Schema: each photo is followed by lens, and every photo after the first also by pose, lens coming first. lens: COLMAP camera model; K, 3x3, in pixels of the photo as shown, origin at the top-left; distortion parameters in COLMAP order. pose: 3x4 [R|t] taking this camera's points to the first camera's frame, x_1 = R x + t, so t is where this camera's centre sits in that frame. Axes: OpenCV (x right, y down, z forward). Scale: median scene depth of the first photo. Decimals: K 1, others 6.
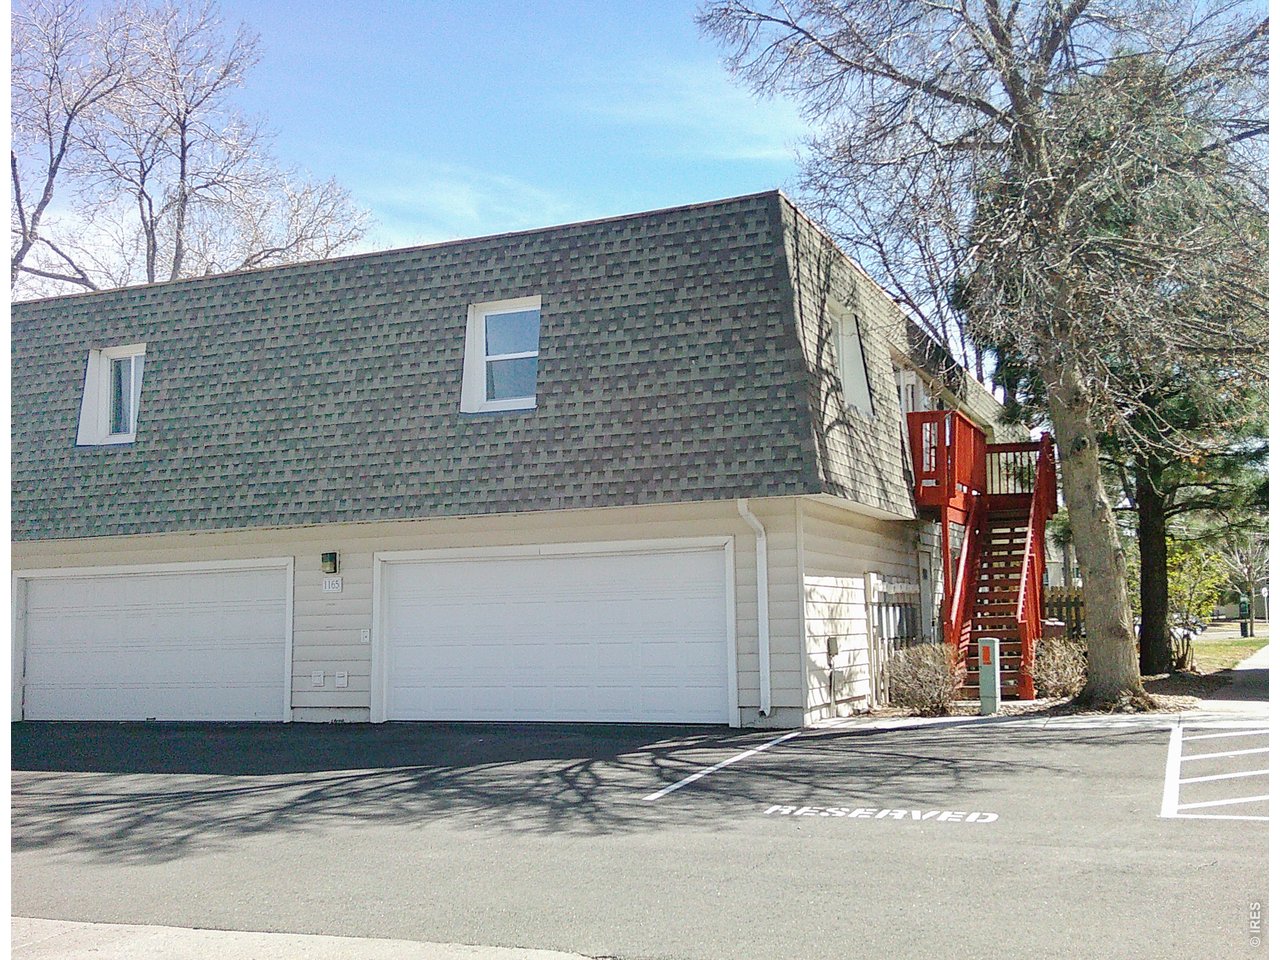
lens RADIAL K [[1312.6, 0, 644.0], [0, 1312.6, 461.6], [0, 0, 1]] dist [0.131452, -0.186034]
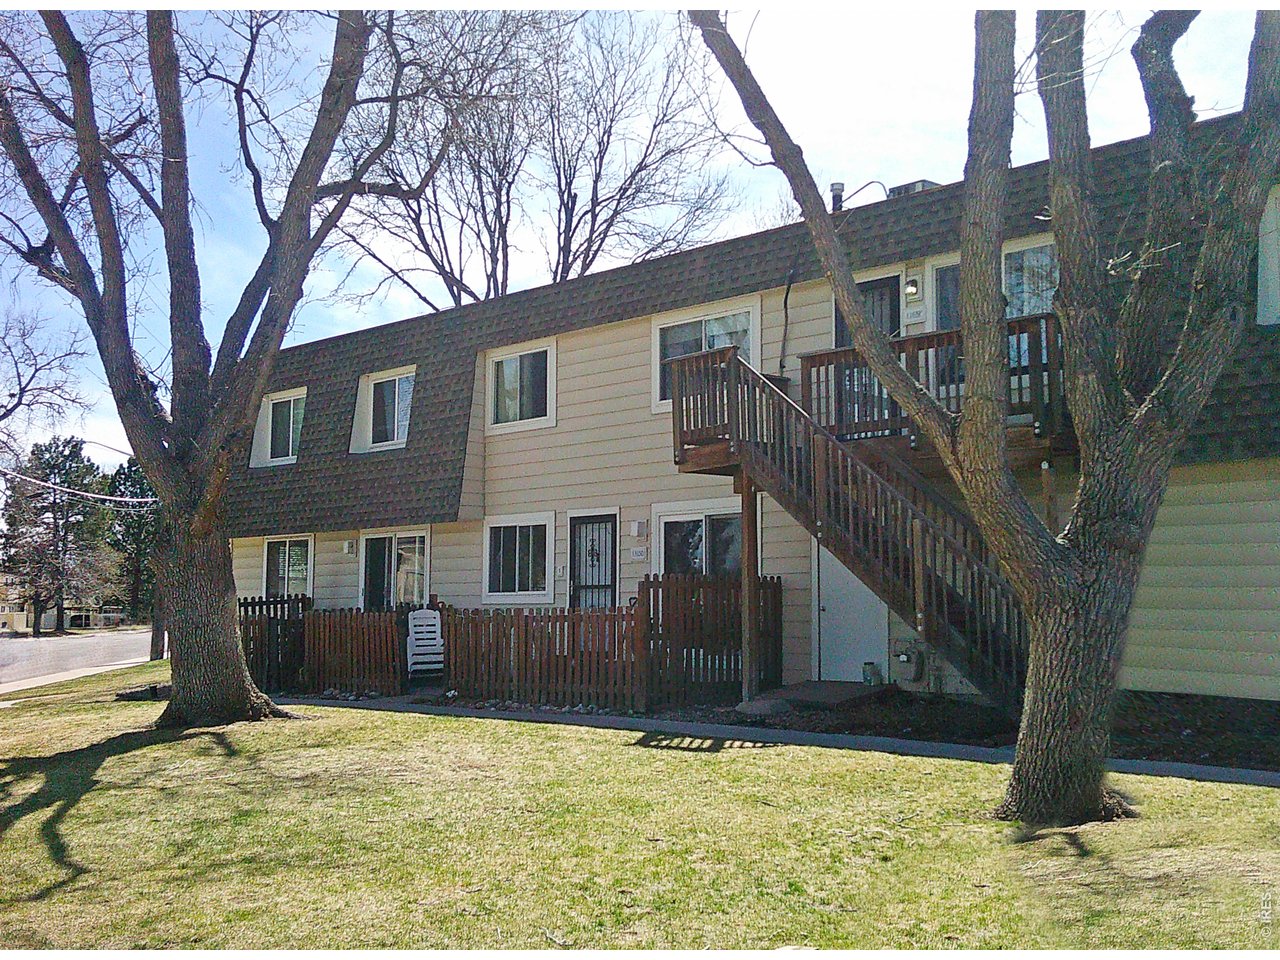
lens RADIAL K [[1312.6, 0, 644.0], [0, 1312.6, 461.6], [0, 0, 1]] dist [0.131452, -0.186034]
pose [[0.934890, -0.026490, -0.353947, 0.799925], [0.038287, 0.998919, 0.026368, -0.064005], [0.352866, -0.038203, 0.934894, -0.279014]]
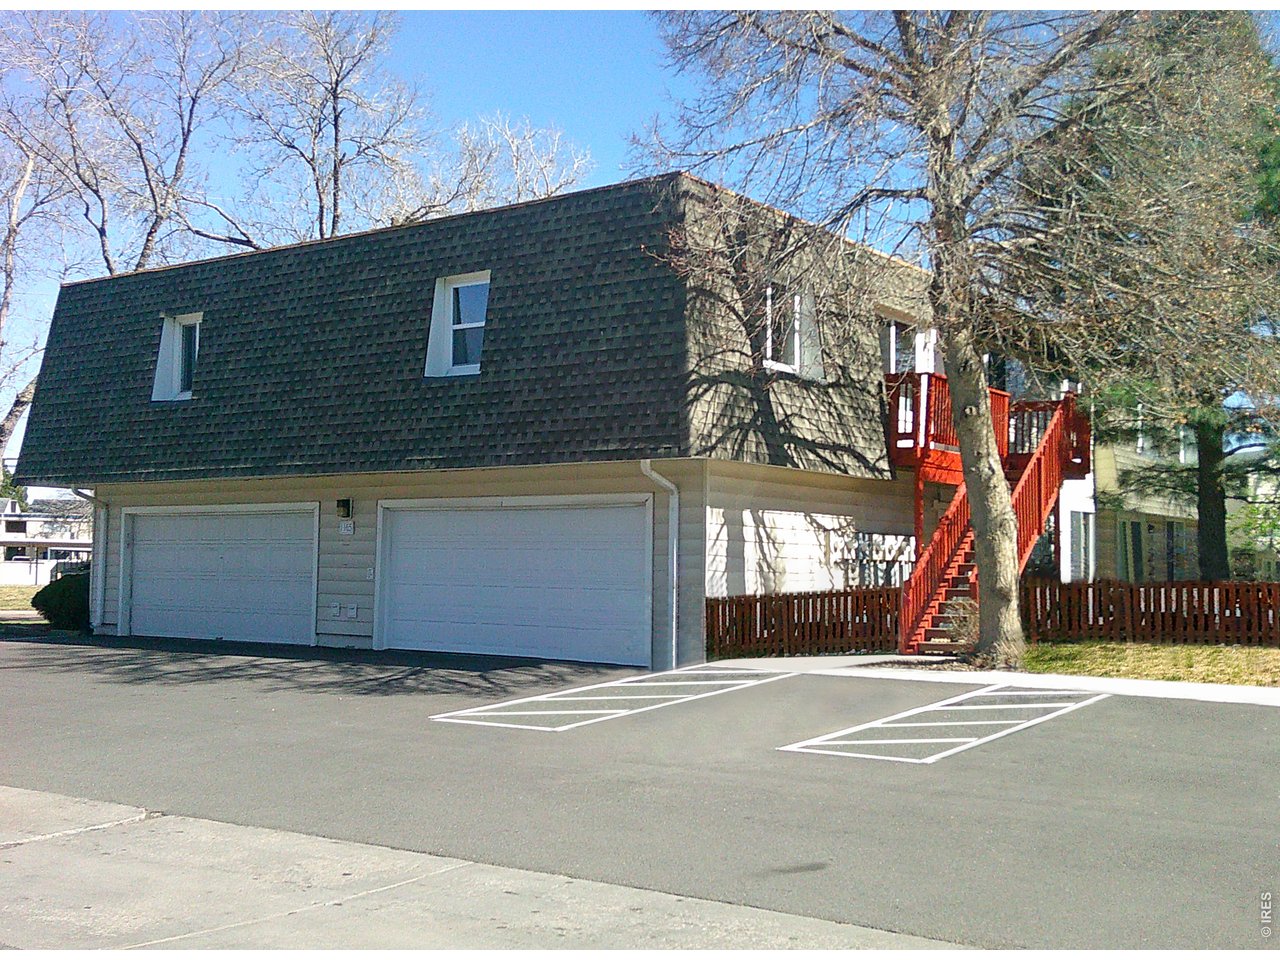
lens RADIAL K [[1386.2, 0, 663.7], [0, 1386.2, 478.2], [0, 0, 1]] dist [0.132455, -0.240937]
pose [[0.975575, 0.017404, -0.218978, 0.310584], [-0.004746, 0.998294, 0.058195, -0.021058], [0.219617, -0.055735, 0.973993, -0.103494]]
